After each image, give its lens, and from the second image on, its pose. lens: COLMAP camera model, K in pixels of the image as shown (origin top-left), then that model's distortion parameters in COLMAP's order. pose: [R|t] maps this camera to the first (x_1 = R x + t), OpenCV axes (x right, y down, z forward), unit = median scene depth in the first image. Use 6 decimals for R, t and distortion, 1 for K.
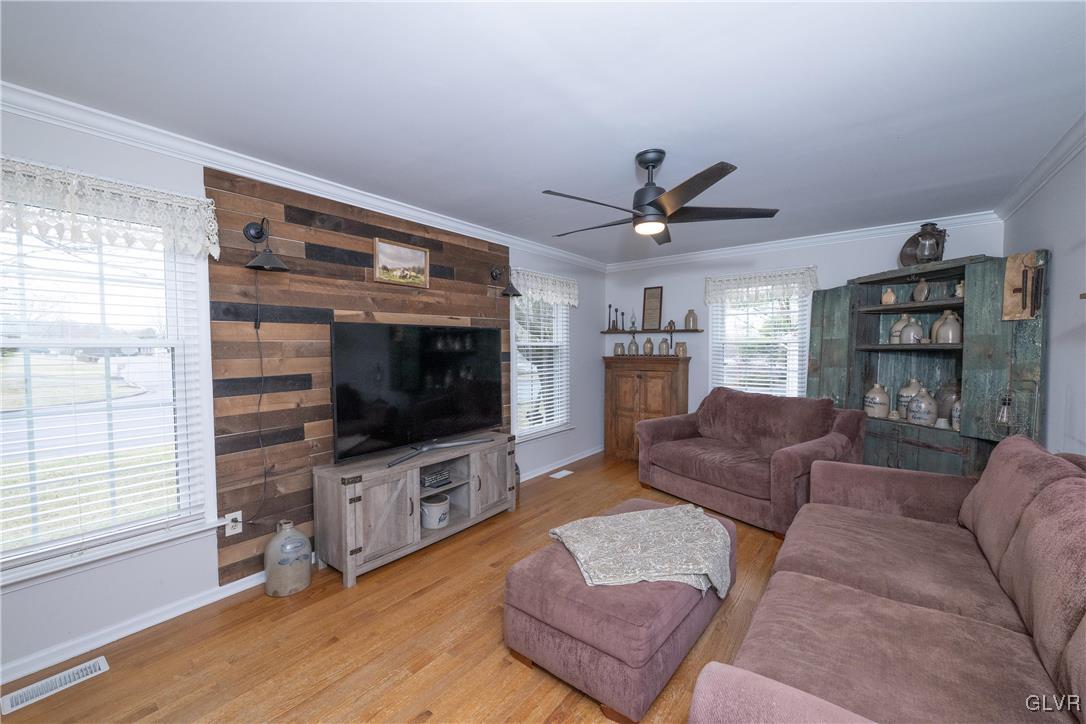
lens RADIAL K [[427.9, 0, 543.0], [0, 427.9, 362.0], [0, 0, 1]] dist [-0.000245, -0.000052]
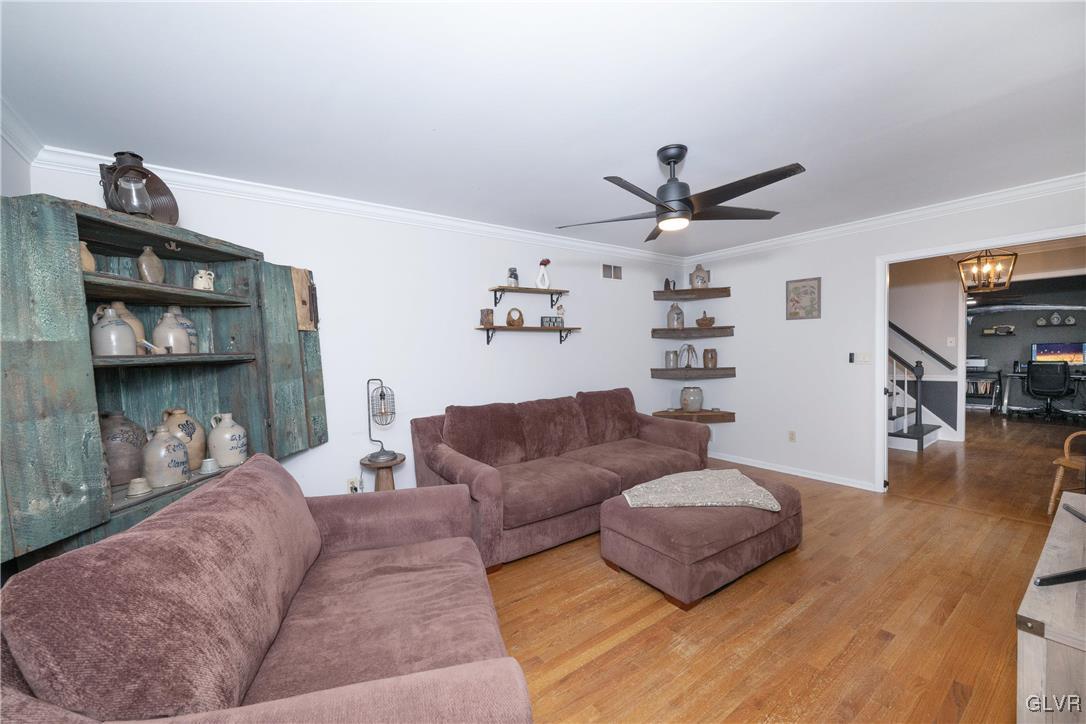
lens RADIAL K [[427.9, 0, 543.0], [0, 427.9, 362.0], [0, 0, 1]] dist [-0.000245, -0.000052]
pose [[-0.956269, -0.000178, 0.292490, 0.181721], [0.019468, 0.997744, 0.064253, -0.060419], [-0.291841, 0.067137, -0.954108, 1.445506]]
